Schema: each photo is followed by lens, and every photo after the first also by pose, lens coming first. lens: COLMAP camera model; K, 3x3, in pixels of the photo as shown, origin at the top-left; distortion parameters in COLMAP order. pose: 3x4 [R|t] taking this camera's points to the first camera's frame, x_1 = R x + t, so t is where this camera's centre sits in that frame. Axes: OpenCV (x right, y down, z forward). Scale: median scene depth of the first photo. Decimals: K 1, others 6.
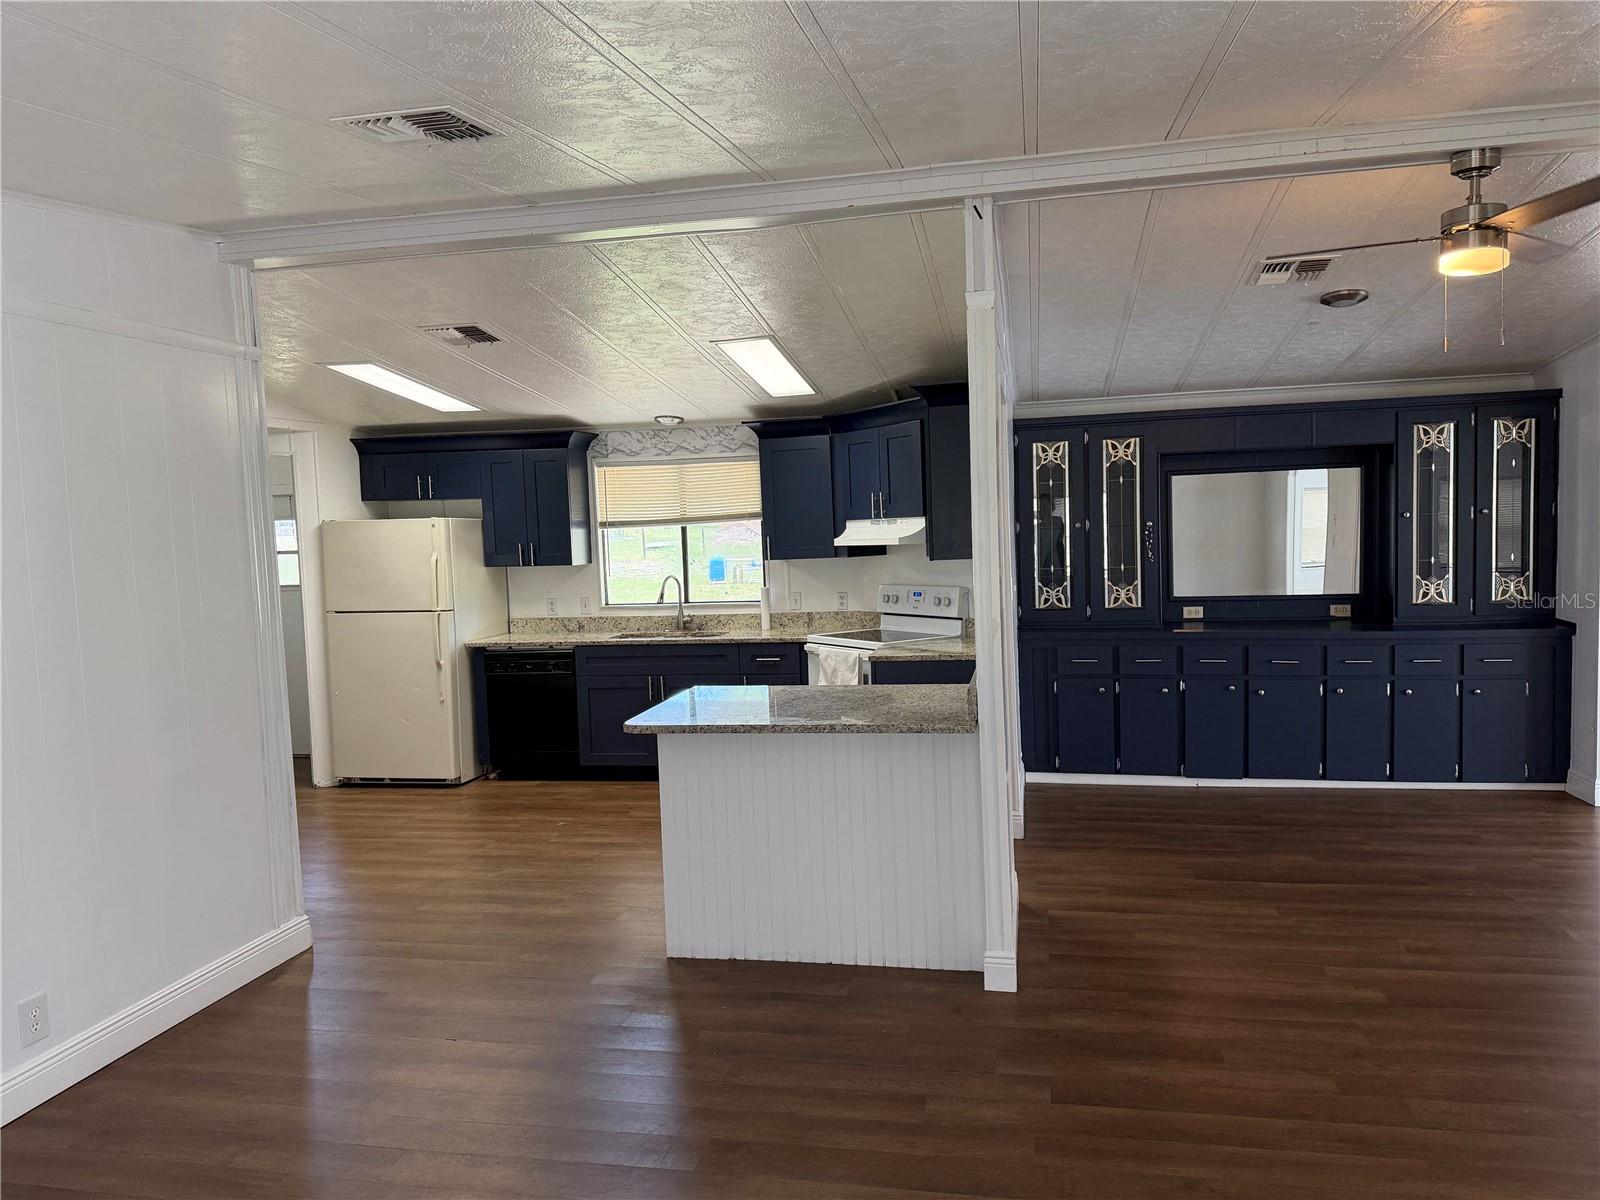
lens RADIAL K [[1131.1, 0, 800.0], [0, 1131.1, 600.0], [0, 0, 1]] dist [0.090164, -0.099493]
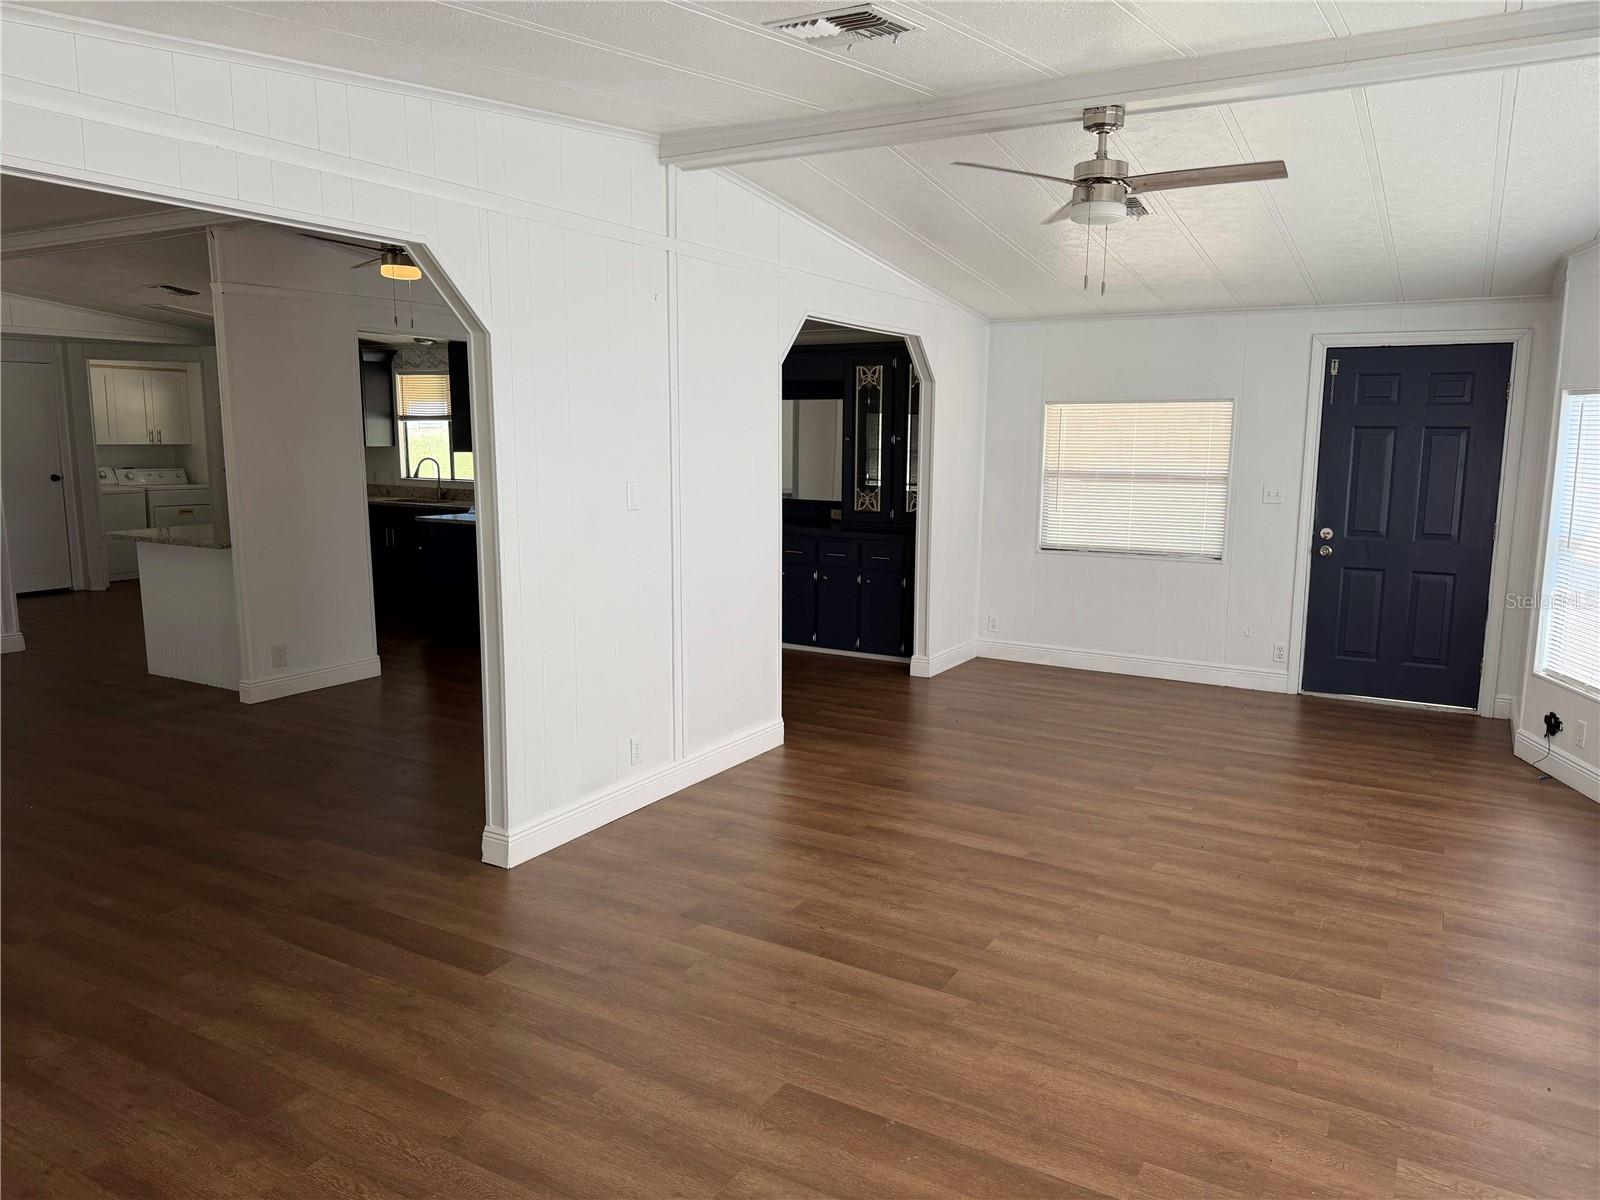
lens RADIAL K [[1131.1, 0, 800.0], [0, 1131.1, 600.0], [0, 0, 1]] dist [0.090164, -0.099493]
pose [[0.944023, 0.092847, -0.316542, 0.795315], [-0.065944, 0.993320, 0.094694, -0.011969], [0.323220, -0.068519, 0.943840, -0.172933]]
